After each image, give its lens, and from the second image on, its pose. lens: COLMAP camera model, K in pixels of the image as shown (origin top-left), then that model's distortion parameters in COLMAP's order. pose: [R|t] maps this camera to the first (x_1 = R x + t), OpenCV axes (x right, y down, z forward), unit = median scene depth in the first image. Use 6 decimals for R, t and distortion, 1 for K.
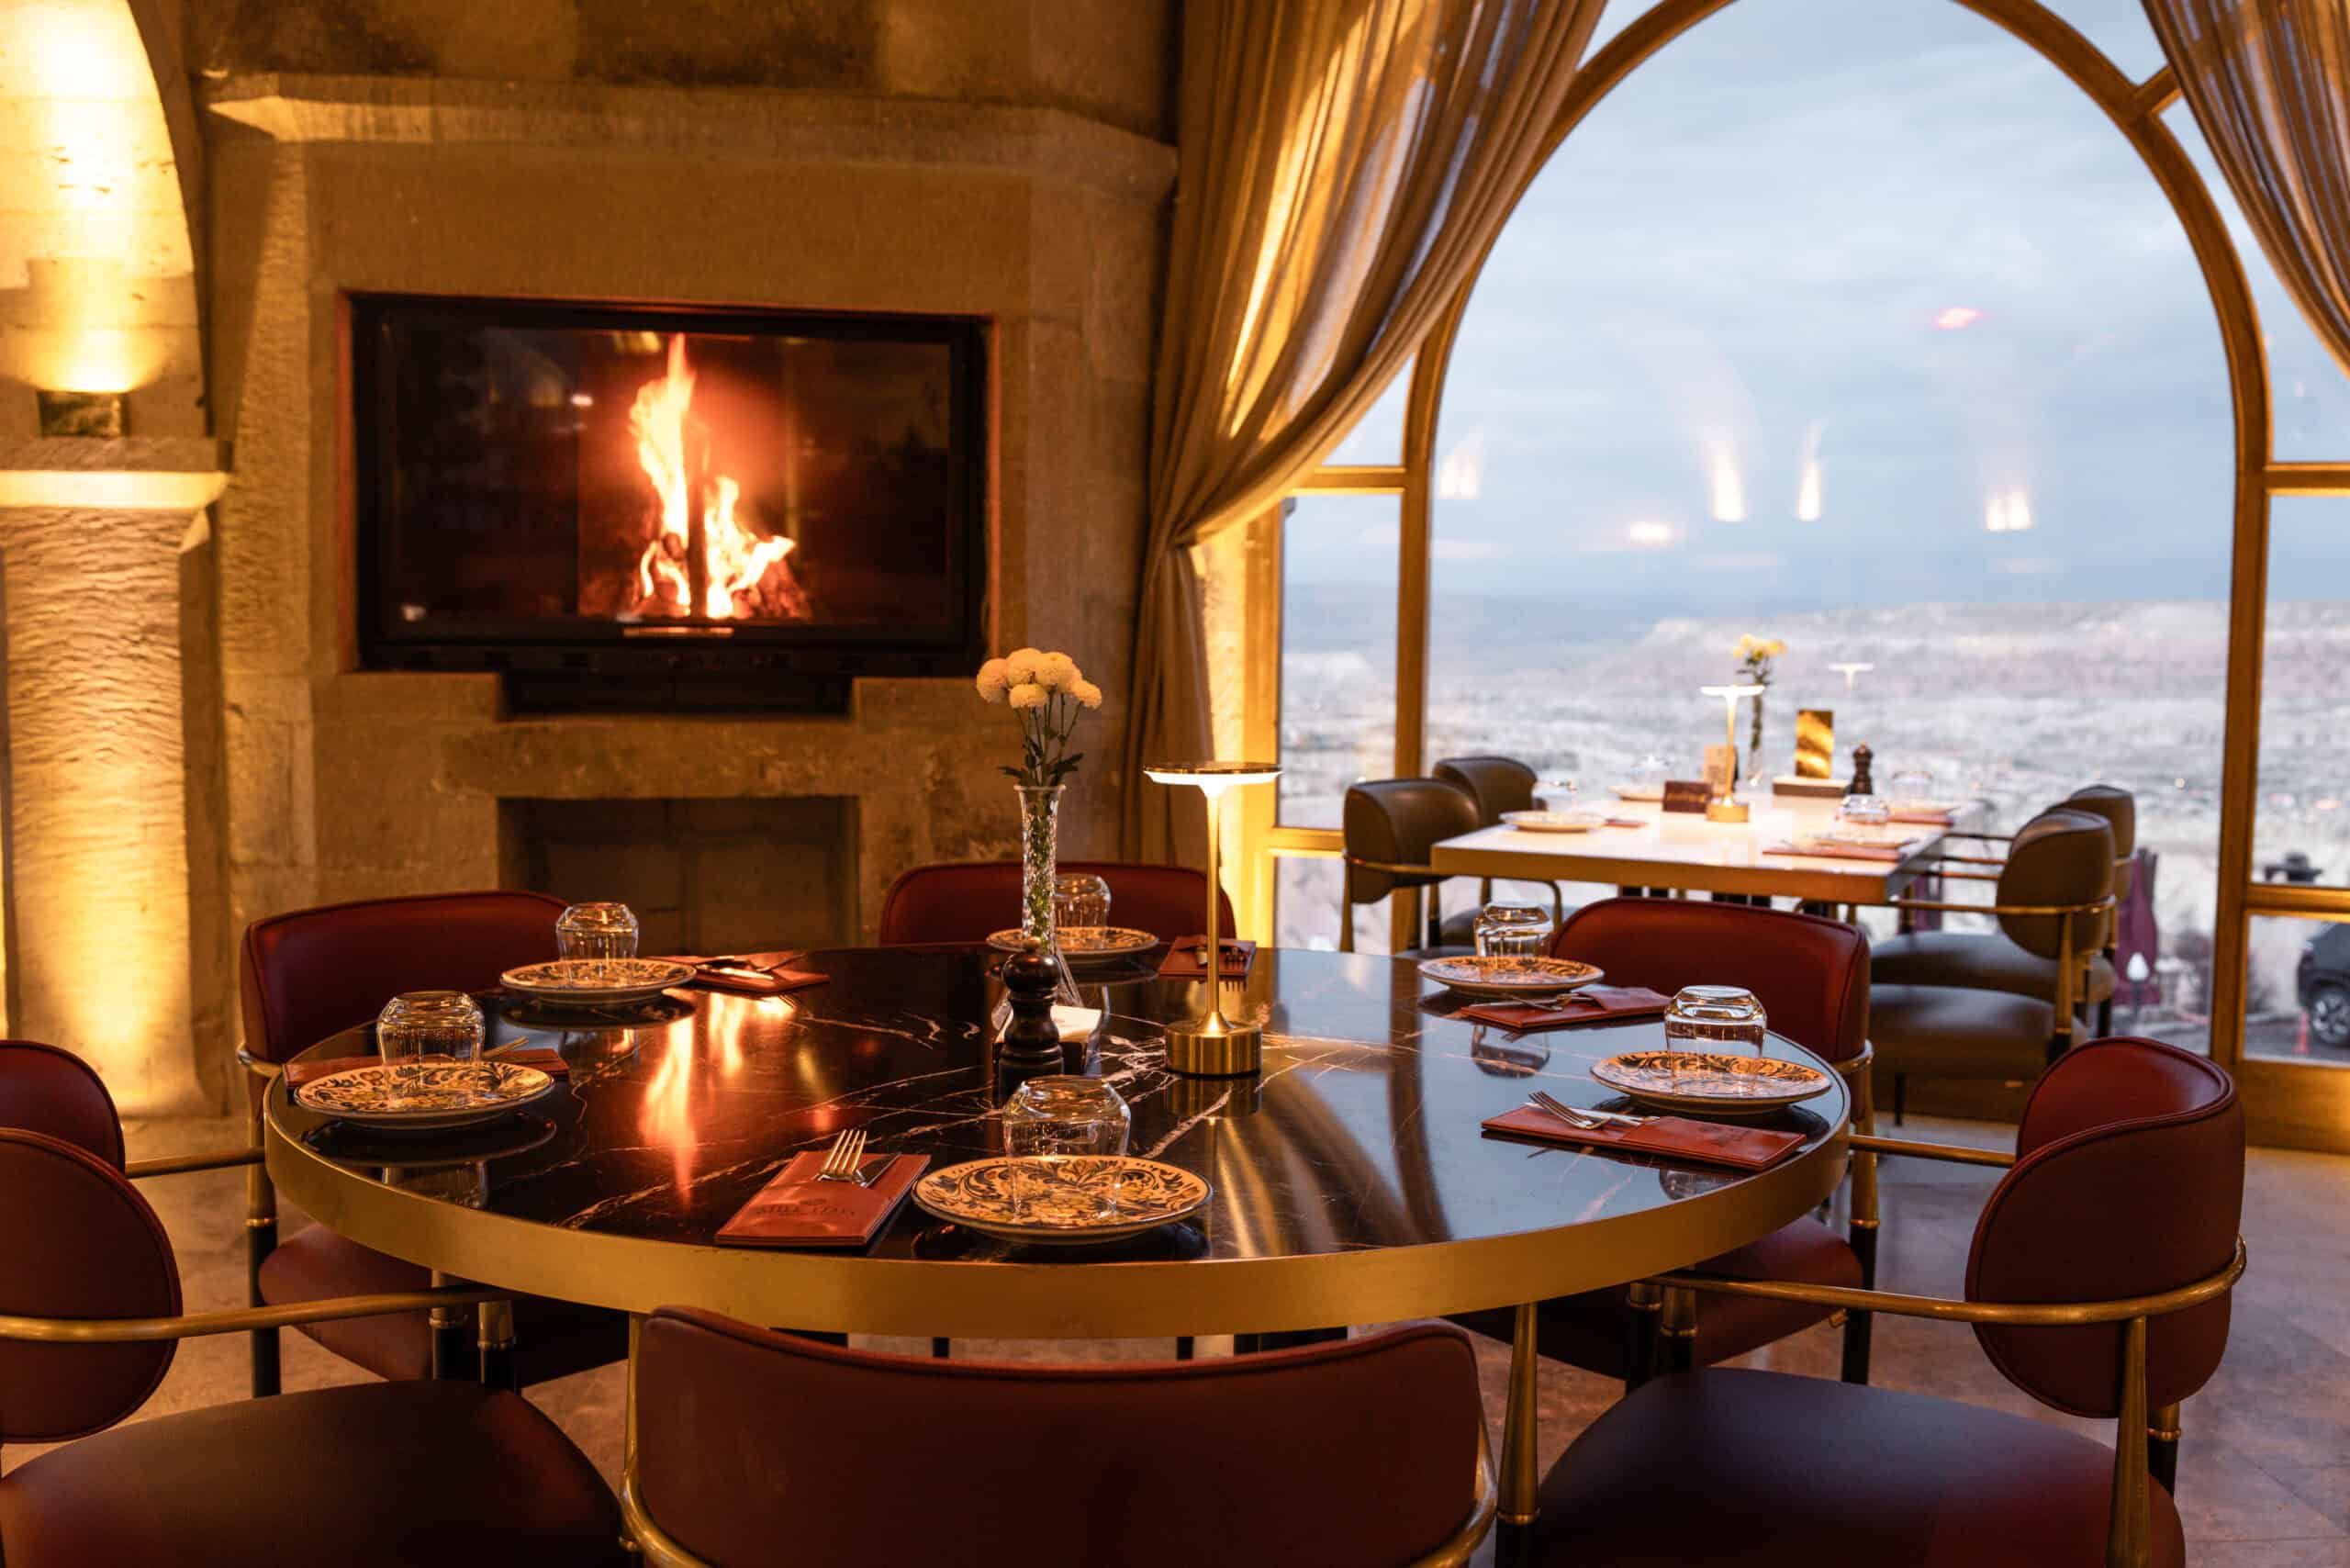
lens RADIAL K [[2307.9, 0, 1179.4], [0, 2307.9, 800.2], [0, 0, 1]] dist [-0.041869, 0.000000]
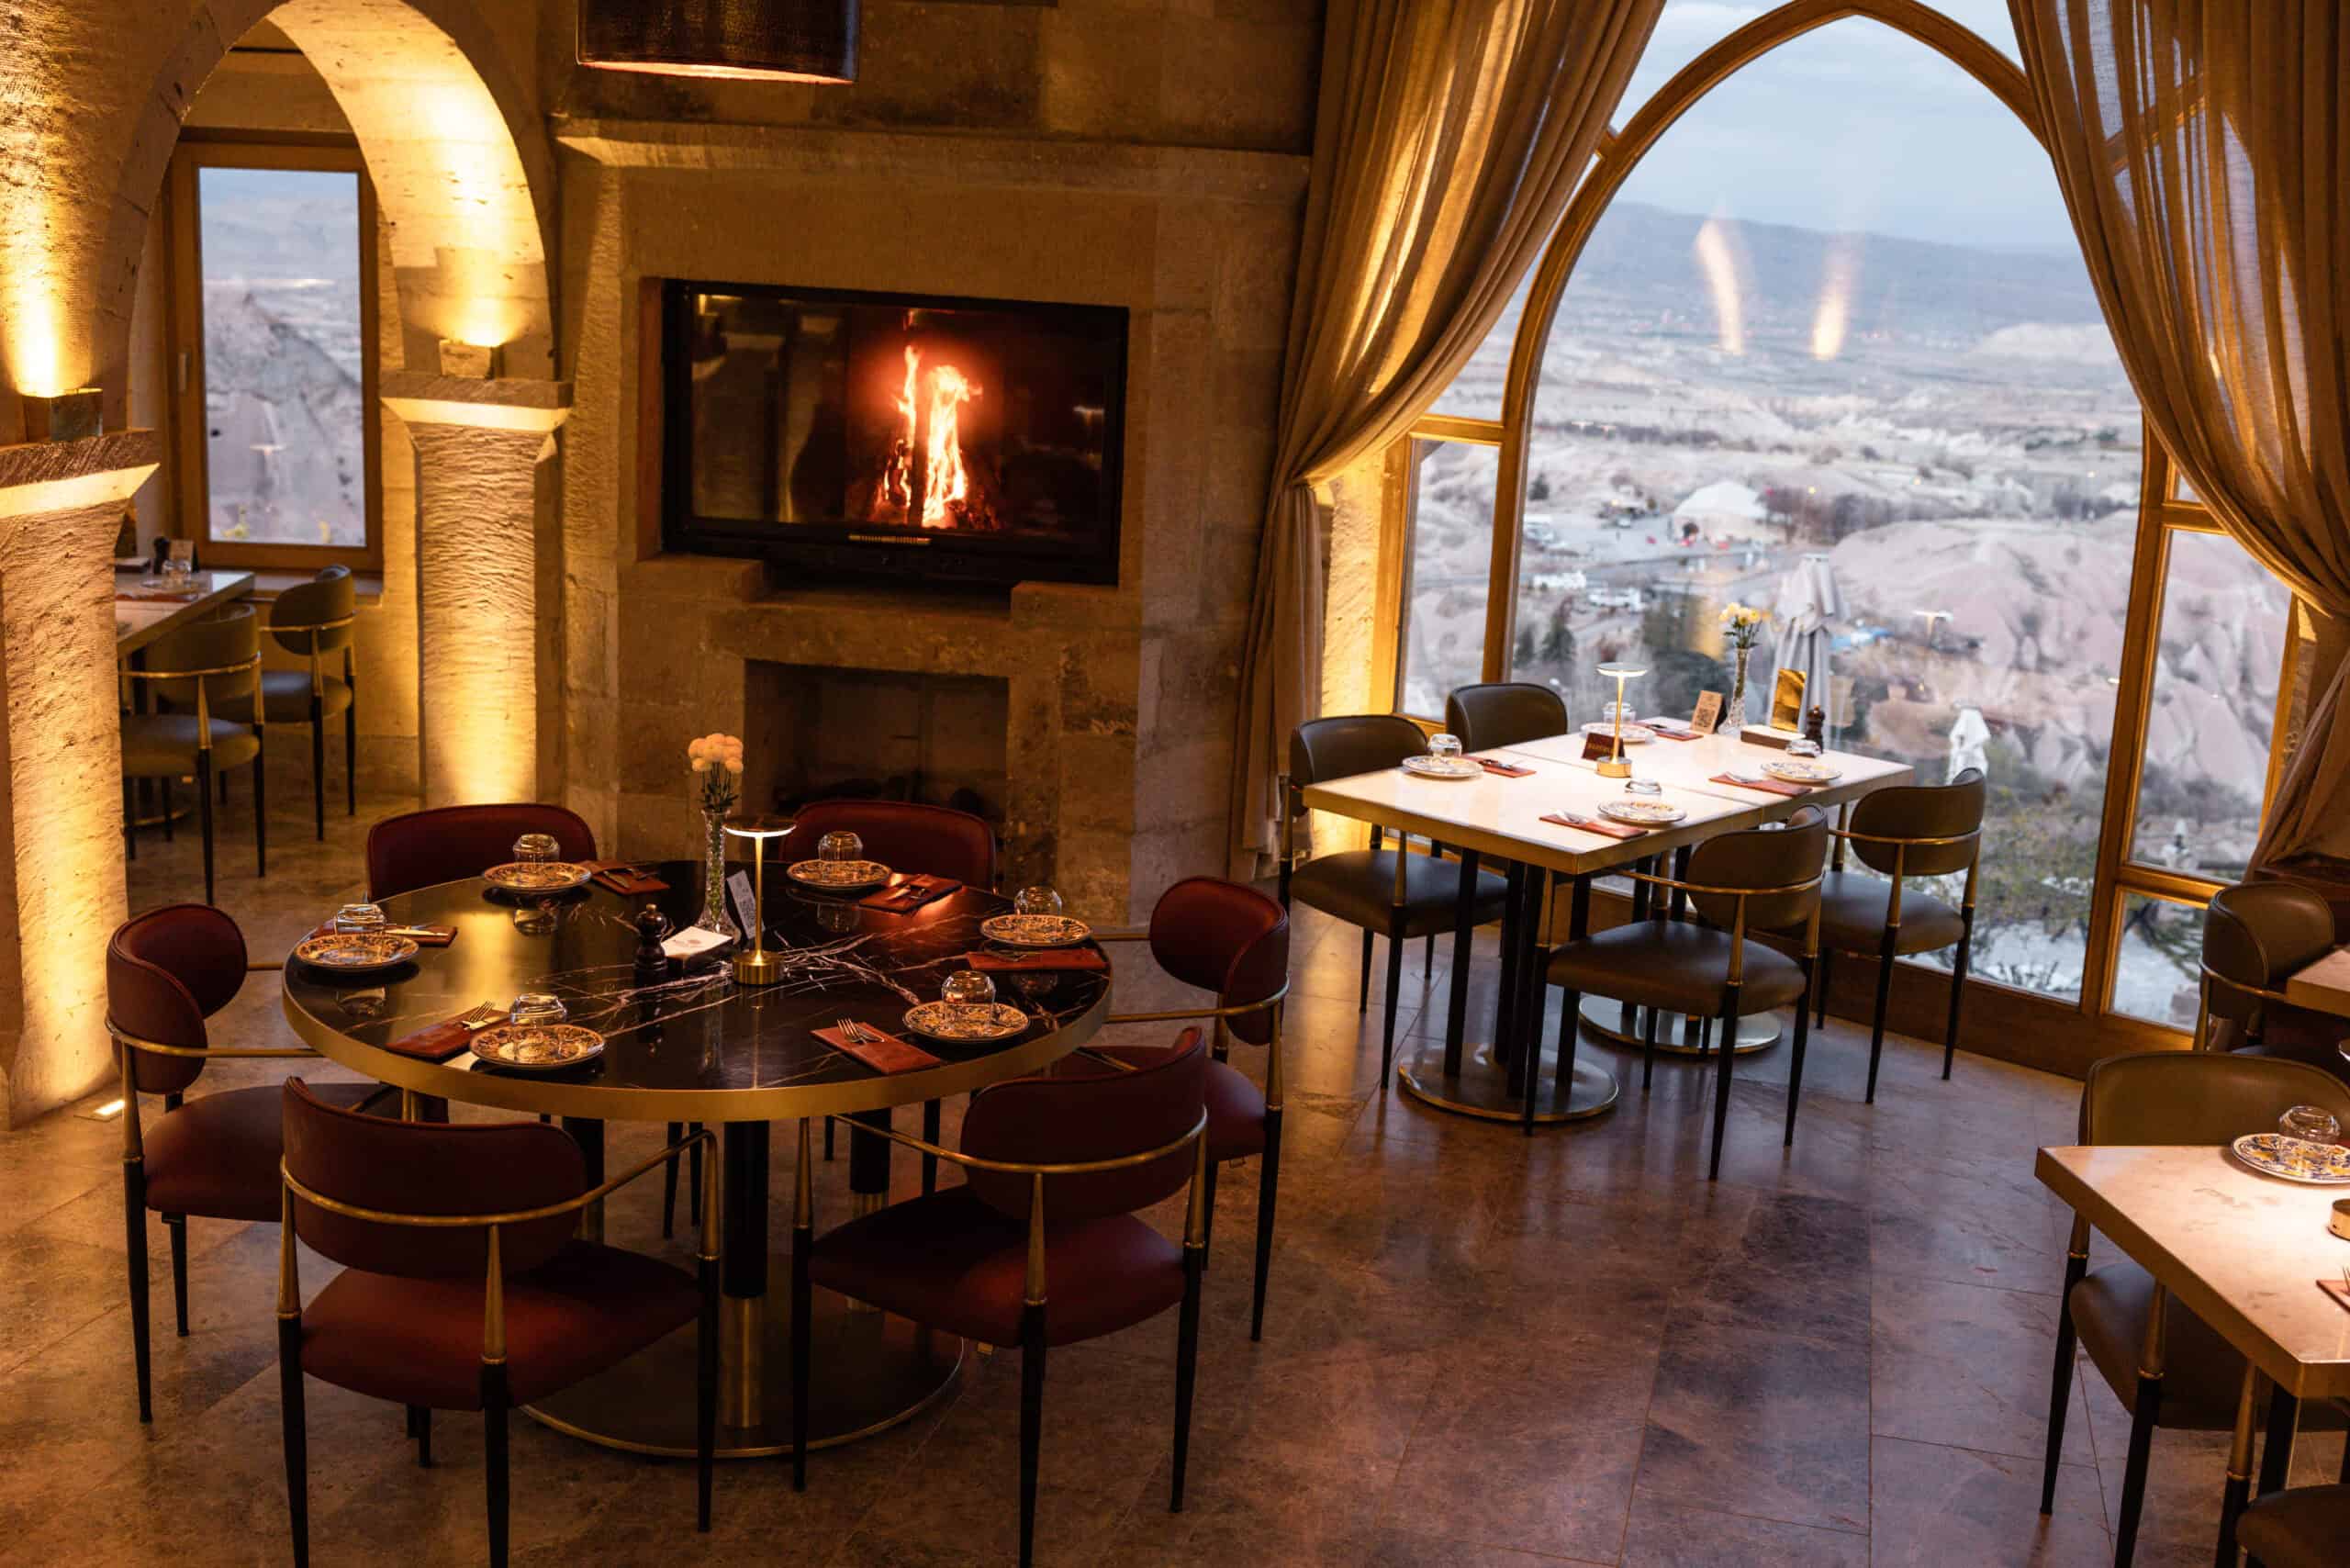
lens RADIAL K [[2595.5, 0, 1174.8], [0, 2595.5, 783.3], [0, 0, 1]] dist [-0.007253, 0.000000]
pose [[0.952036, 0.100053, -0.289167, 0.392790], [-0.065132, 0.989635, 0.127982, -0.141250], [0.298974, -0.103010, 0.948685, -0.375620]]
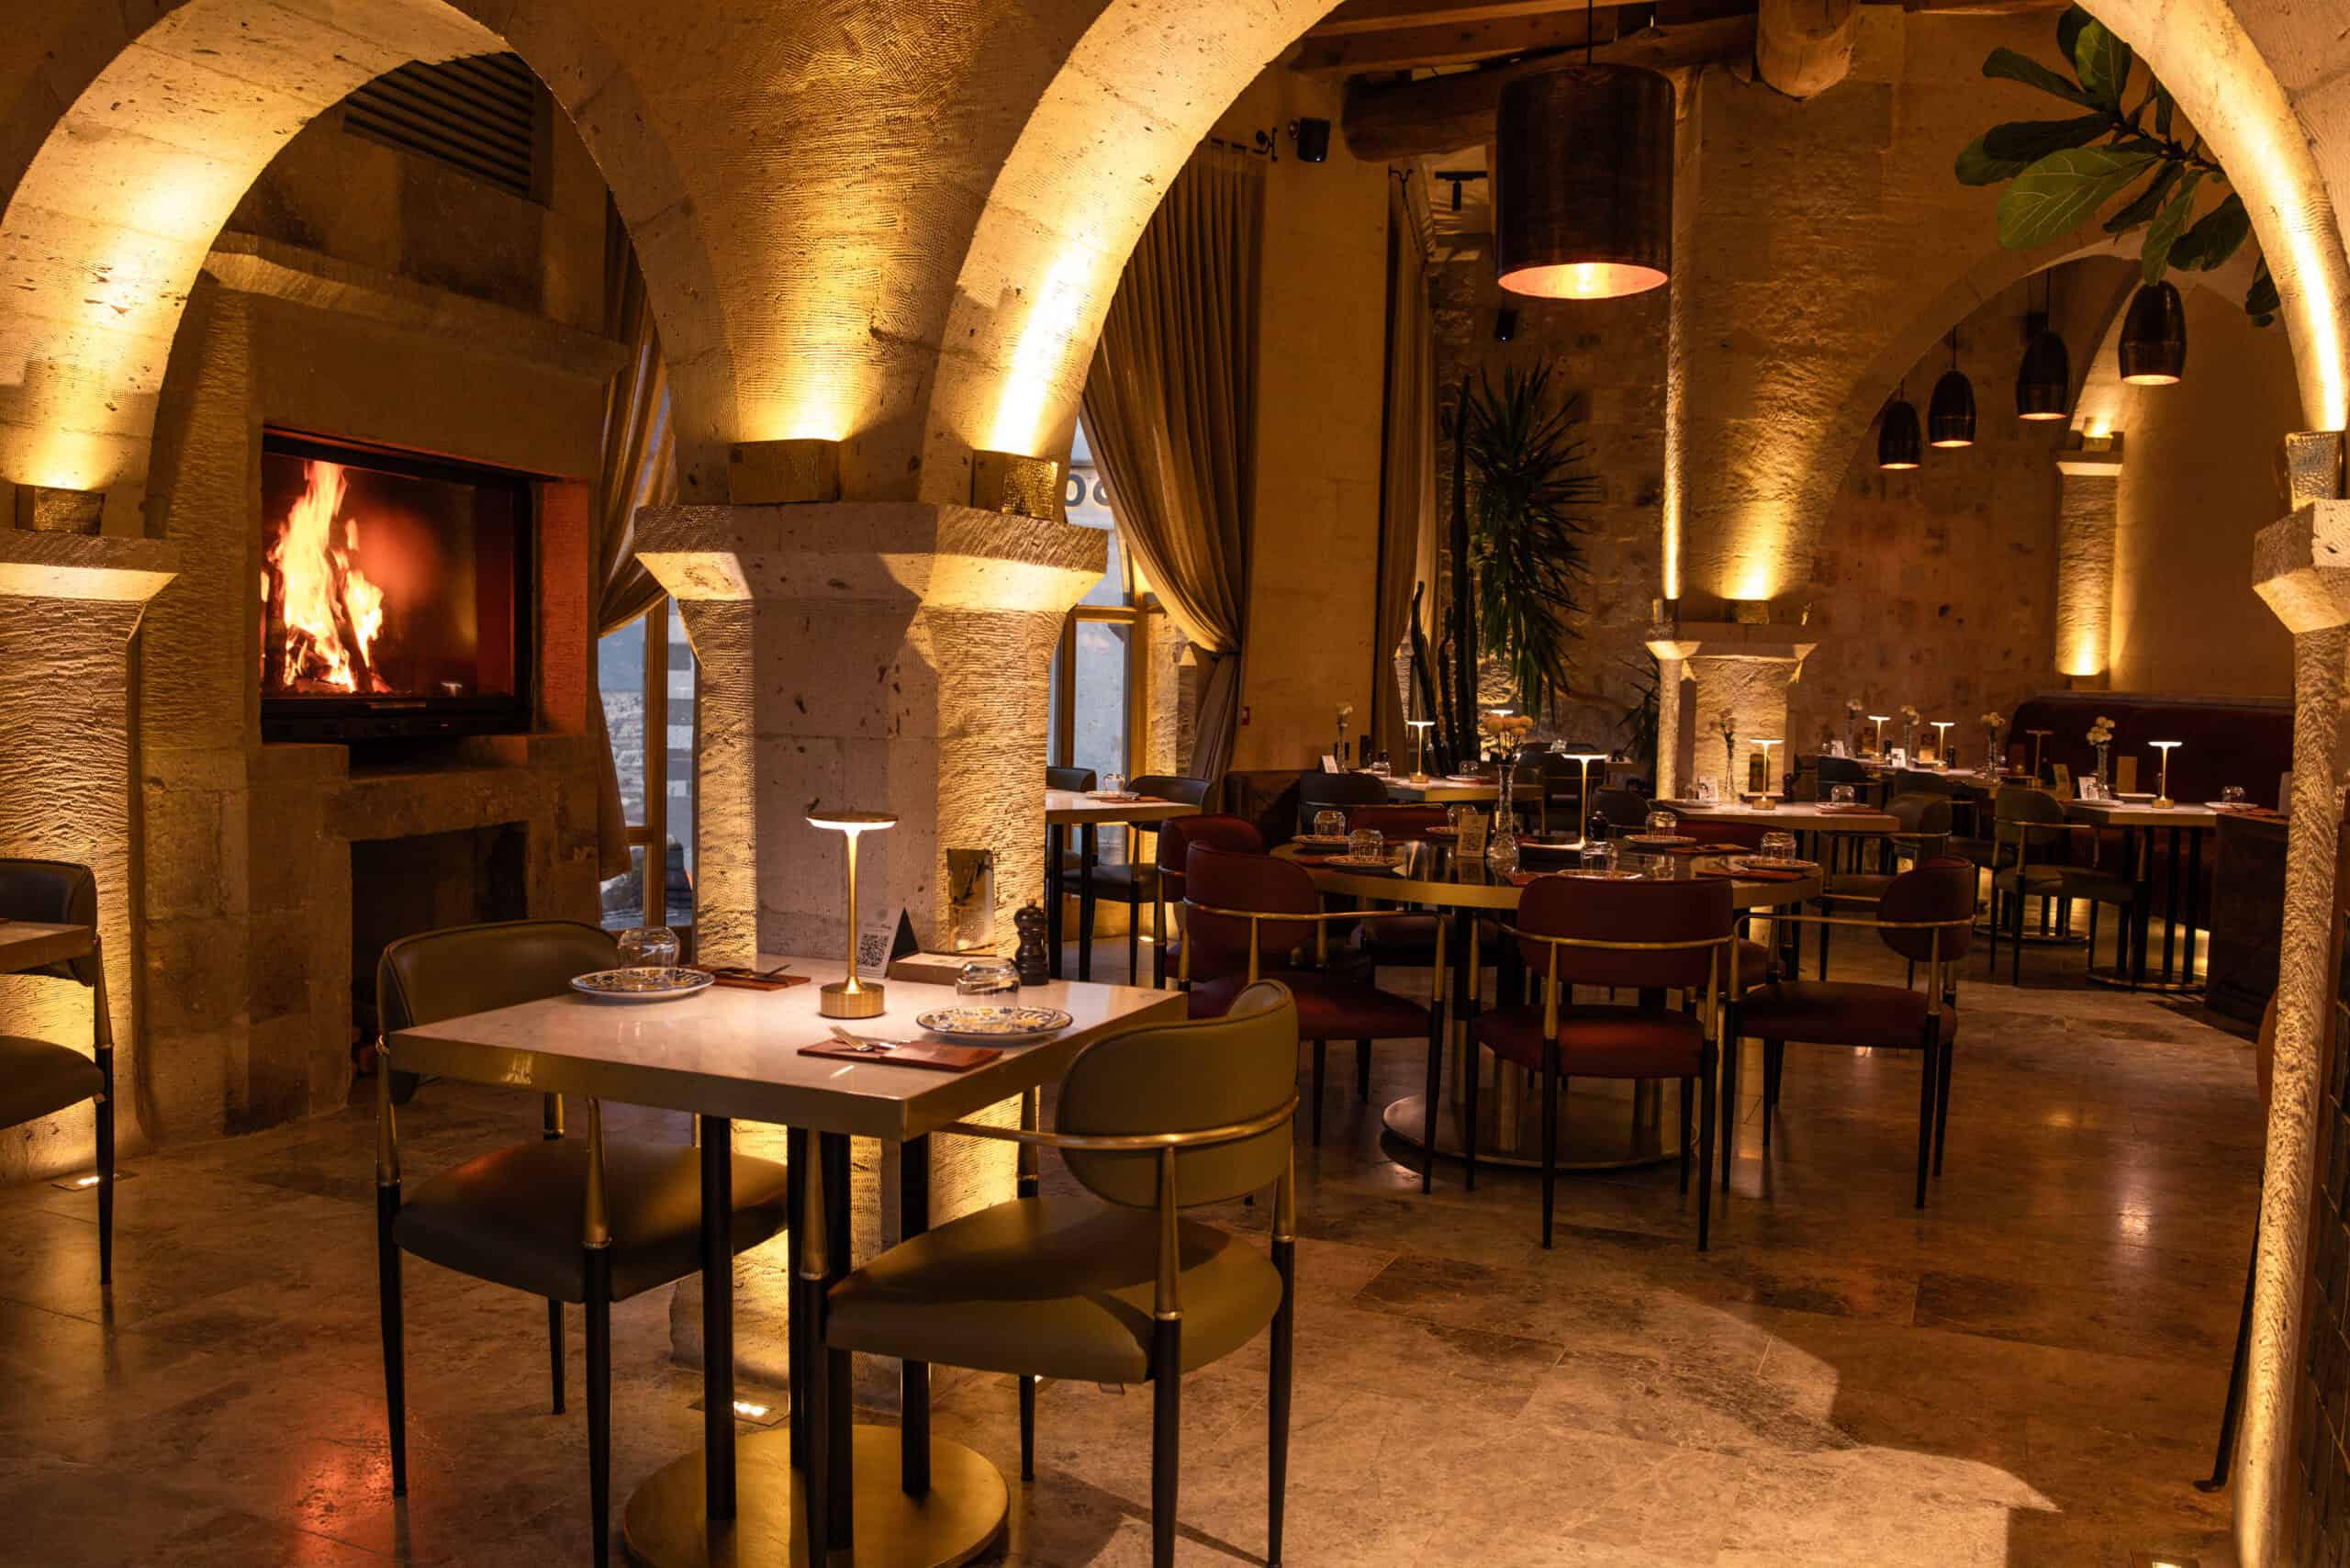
lens RADIAL K [[1928.2, 0, 1173.9], [0, 1928.2, 791.0], [0, 0, 1]] dist [-0.003377, 0.000551]
pose [[0.456598, -0.060543, 0.887611, -1.023003], [0.067311, 0.997173, 0.033390, -0.033678], [-0.887123, 0.044500, 0.459382, 0.133124]]
